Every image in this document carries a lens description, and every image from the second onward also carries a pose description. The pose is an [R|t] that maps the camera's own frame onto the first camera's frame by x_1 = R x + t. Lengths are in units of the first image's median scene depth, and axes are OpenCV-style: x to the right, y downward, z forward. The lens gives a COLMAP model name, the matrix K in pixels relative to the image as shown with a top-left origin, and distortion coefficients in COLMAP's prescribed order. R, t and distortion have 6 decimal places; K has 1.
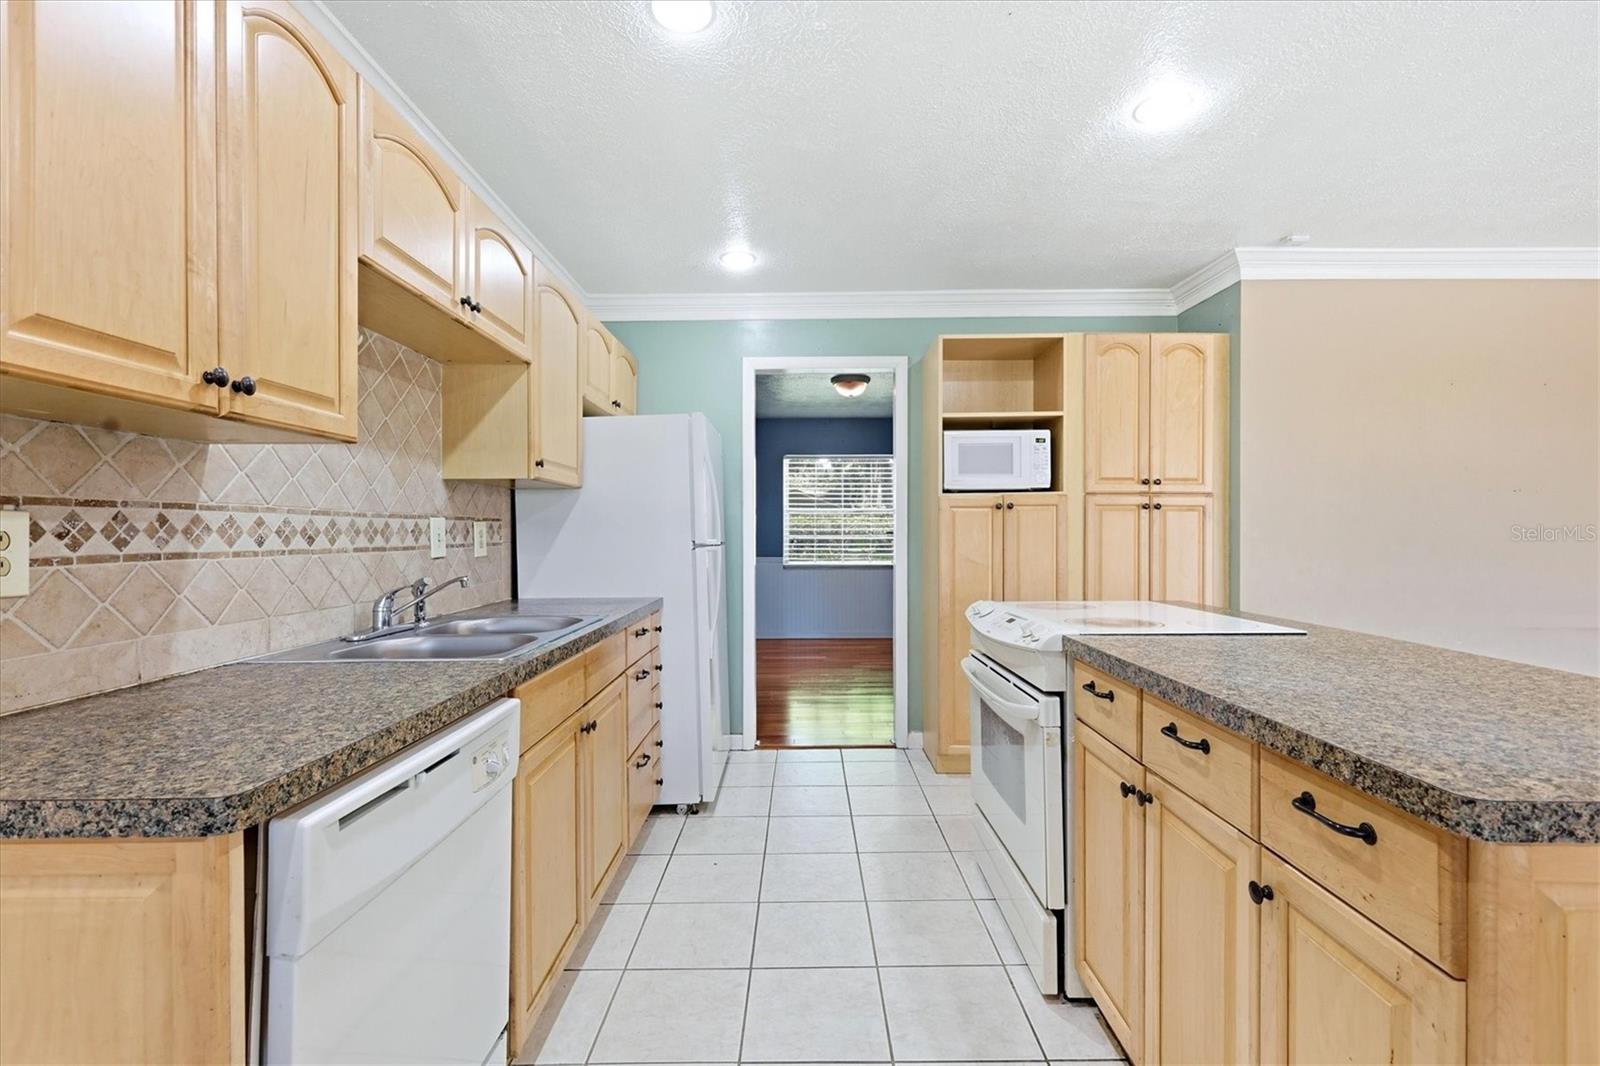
lens RADIAL K [[708.4, 0, 807.5], [0, 708.4, 531.0], [0, 0, 1]] dist [0.004284, 0.000023]
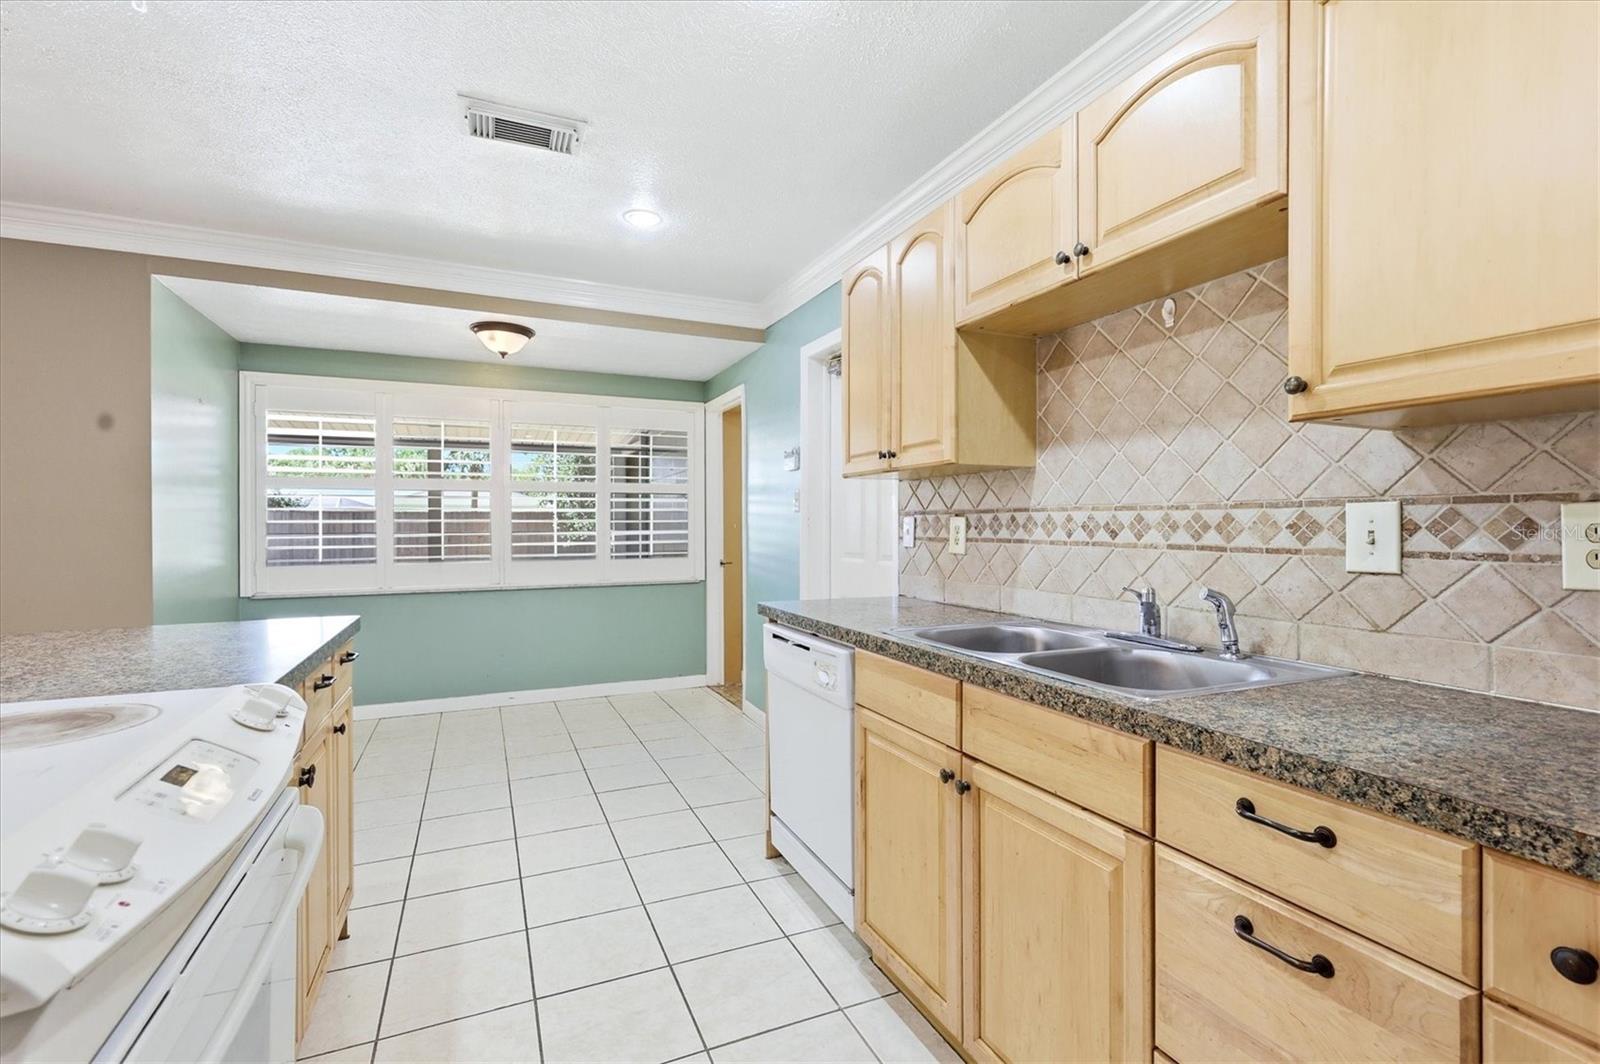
lens RADIAL K [[708.4, 0, 788.7], [0, 708.4, 515.4], [0, 0, 1]] dist [0.004284, 0.000023]
pose [[-0.916879, -0.009501, -0.399051, 0.162211], [-0.003545, 0.999871, -0.015660, 0.002758], [0.399149, -0.012944, -0.916795, 1.577087]]
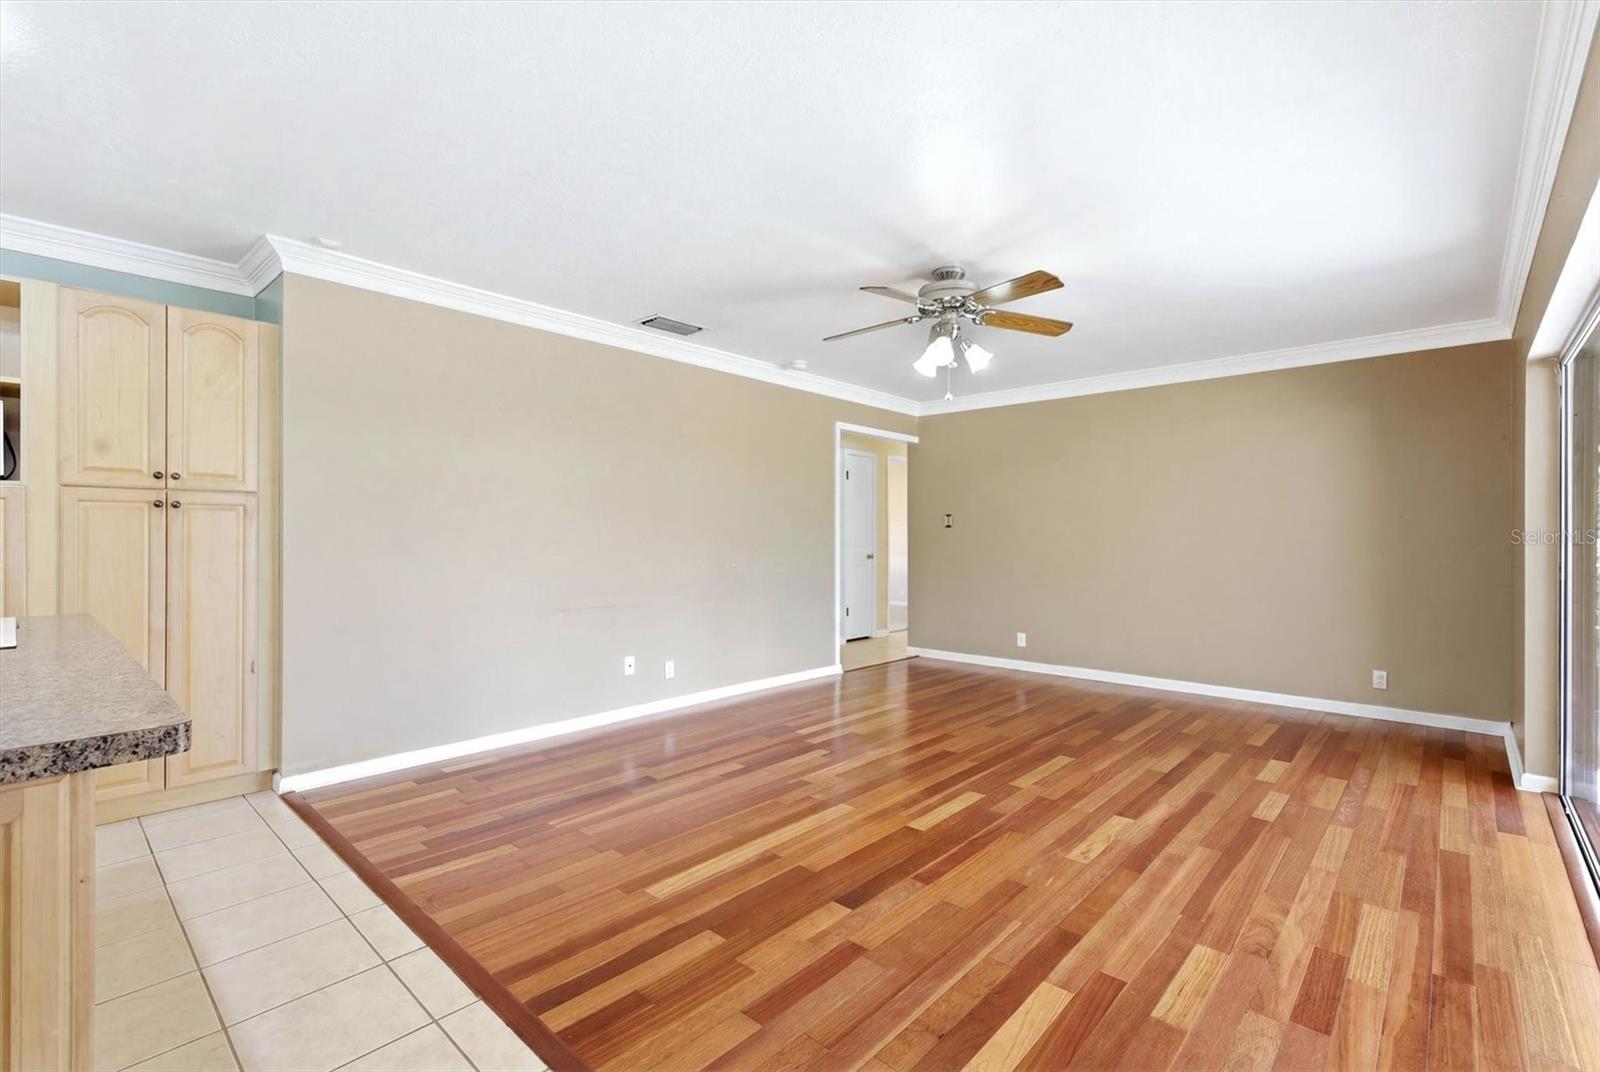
lens RADIAL K [[708.4, 0, 798.4], [0, 708.4, 542.7], [0, 0, 1]] dist [0.004284, 0.000023]
pose [[0.678257, -0.006840, 0.734793, 0.637936], [-0.001581, 0.999941, 0.010767, 0.003561], [-0.734823, -0.008464, 0.678206, -0.279518]]
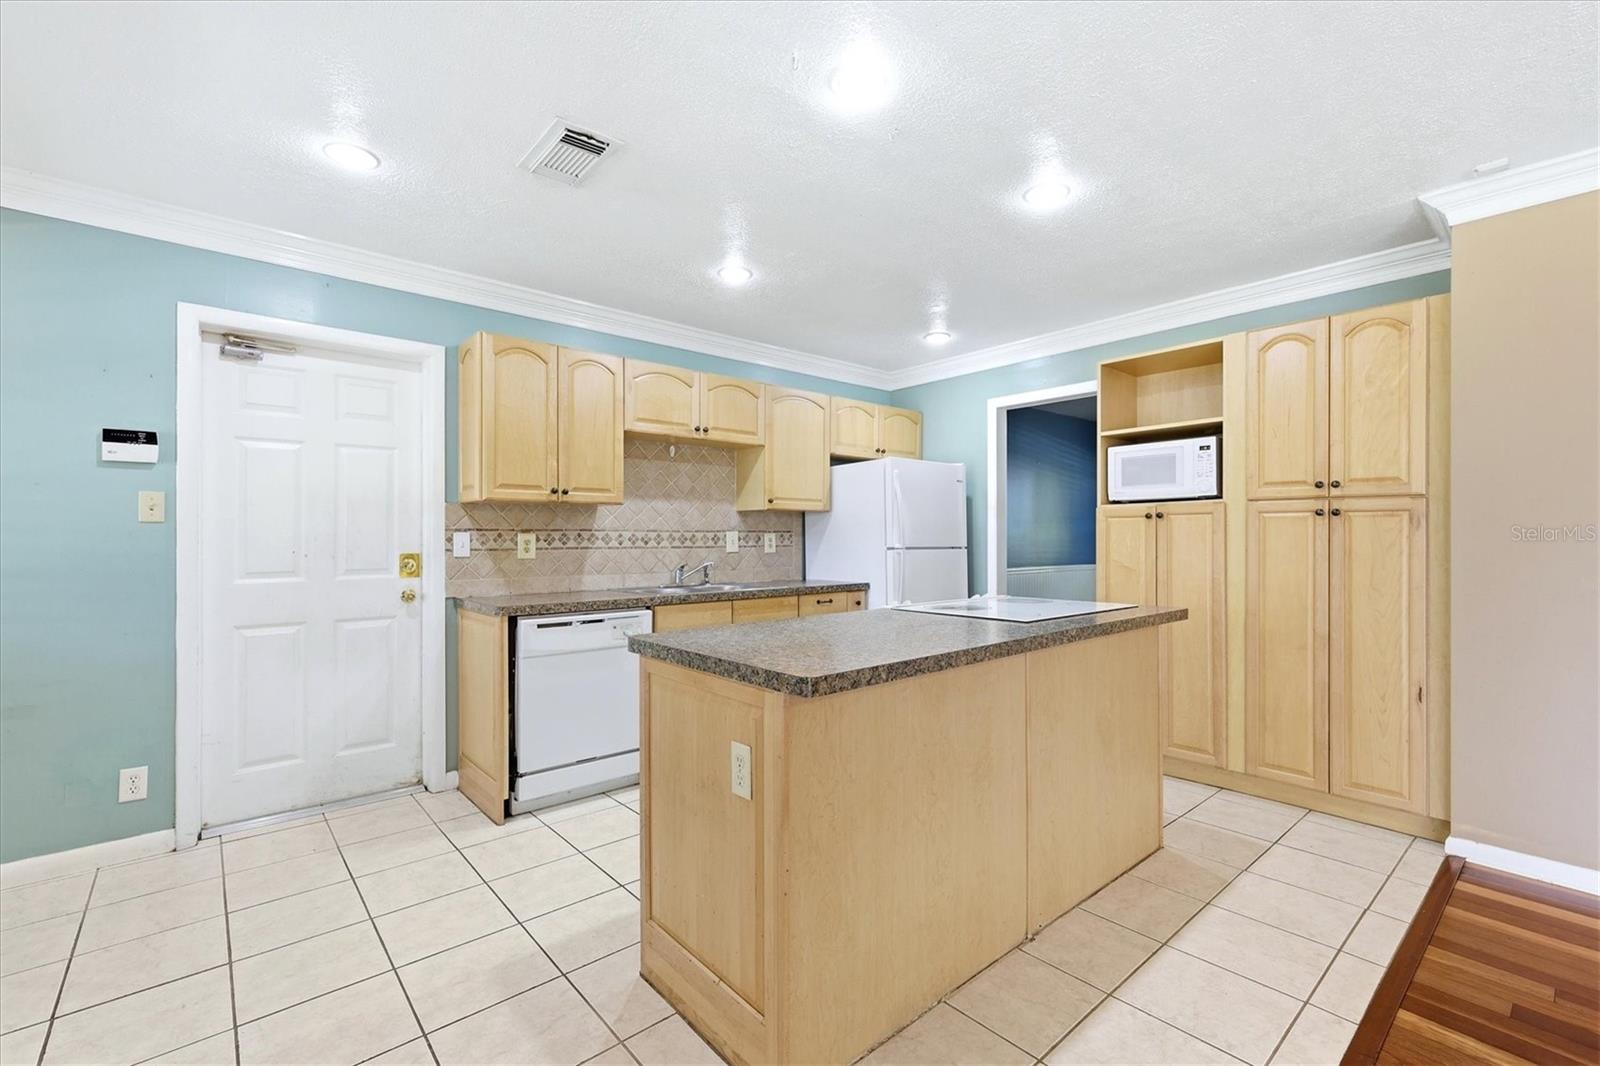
lens RADIAL K [[708.4, 0, 818.6], [0, 708.4, 531.3], [0, 0, 1]] dist [0.004284, 0.000023]
pose [[0.662210, -0.003634, -0.749309, 1.257439], [0.000451, 0.999990, -0.004451, -0.012339], [0.749318, 0.002610, 0.662205, -0.107621]]
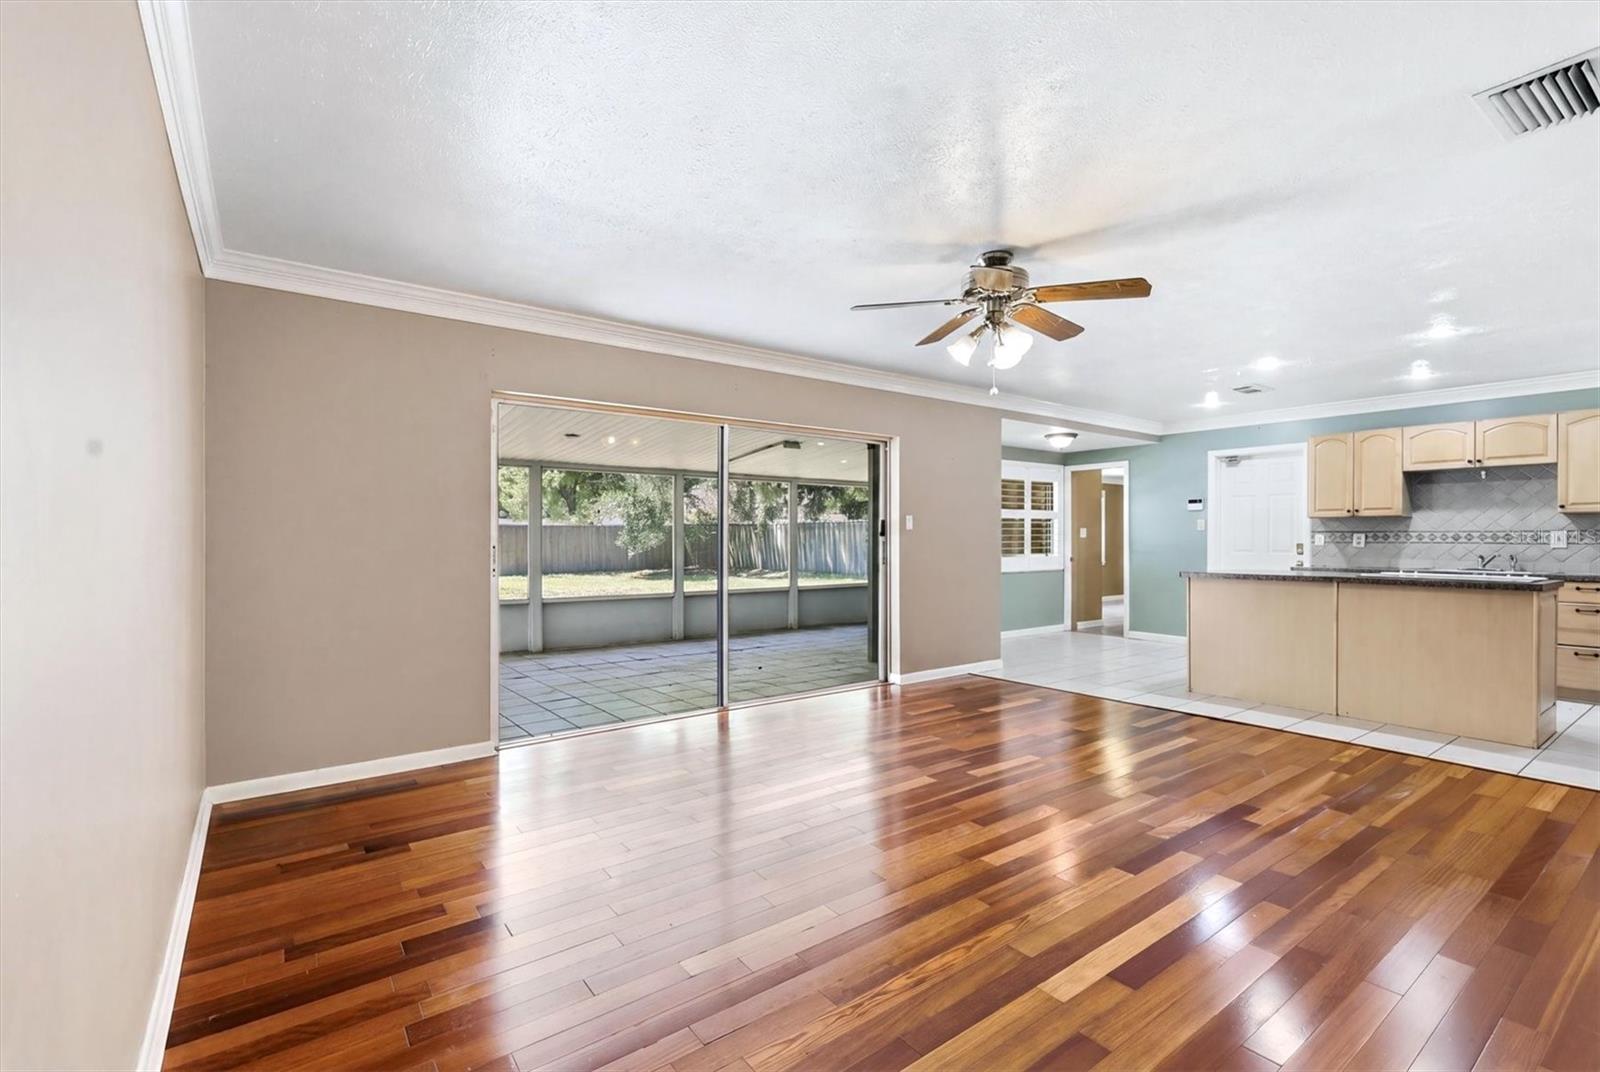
lens RADIAL K [[708.4, 0, 796.3], [0, 708.4, 538.7], [0, 0, 1]] dist [0.004284, 0.000023]
pose [[-0.807746, 0.001416, -0.589530, 3.489629], [0.000351, 0.999998, 0.001920, 0.000866], [0.589531, 0.001344, -0.807745, 1.678793]]
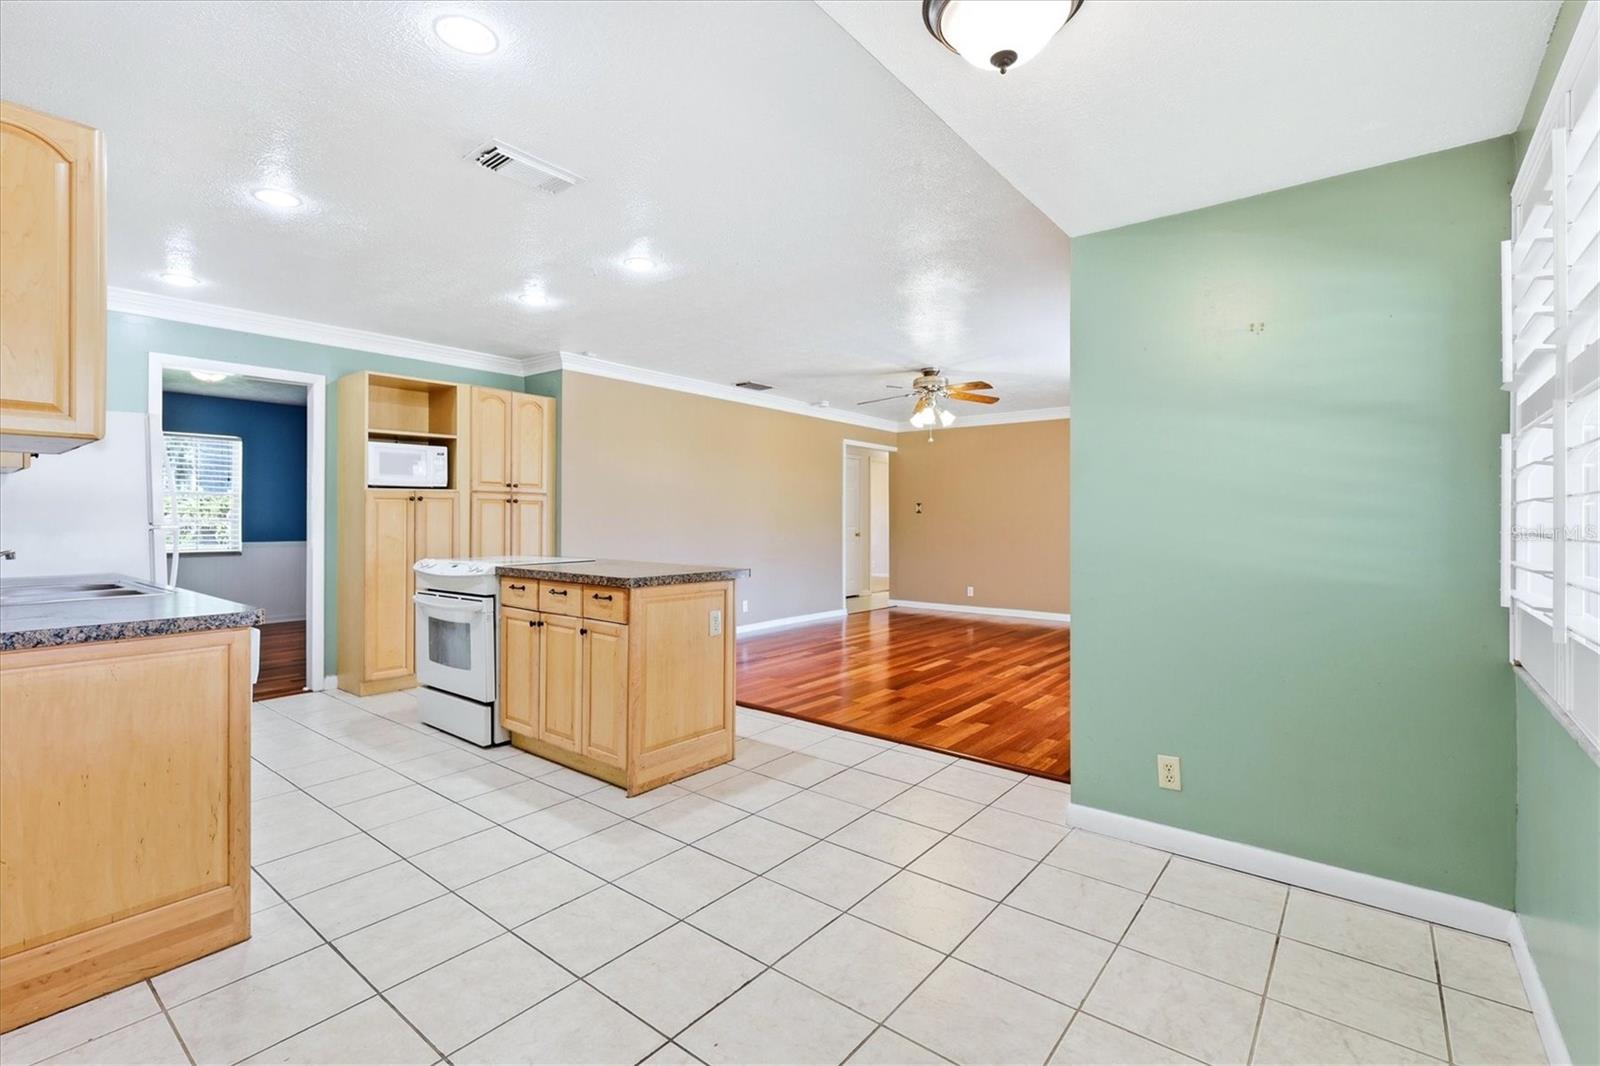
lens RADIAL K [[708.4, 0, 795.4], [0, 708.4, 524.3], [0, 0, 1]] dist [0.004284, 0.000023]
pose [[0.629401, -0.004085, 0.777070, -0.607514], [-0.004142, 0.999954, 0.008611, 0.002971], [-0.777070, -0.008638, 0.629355, -0.854995]]
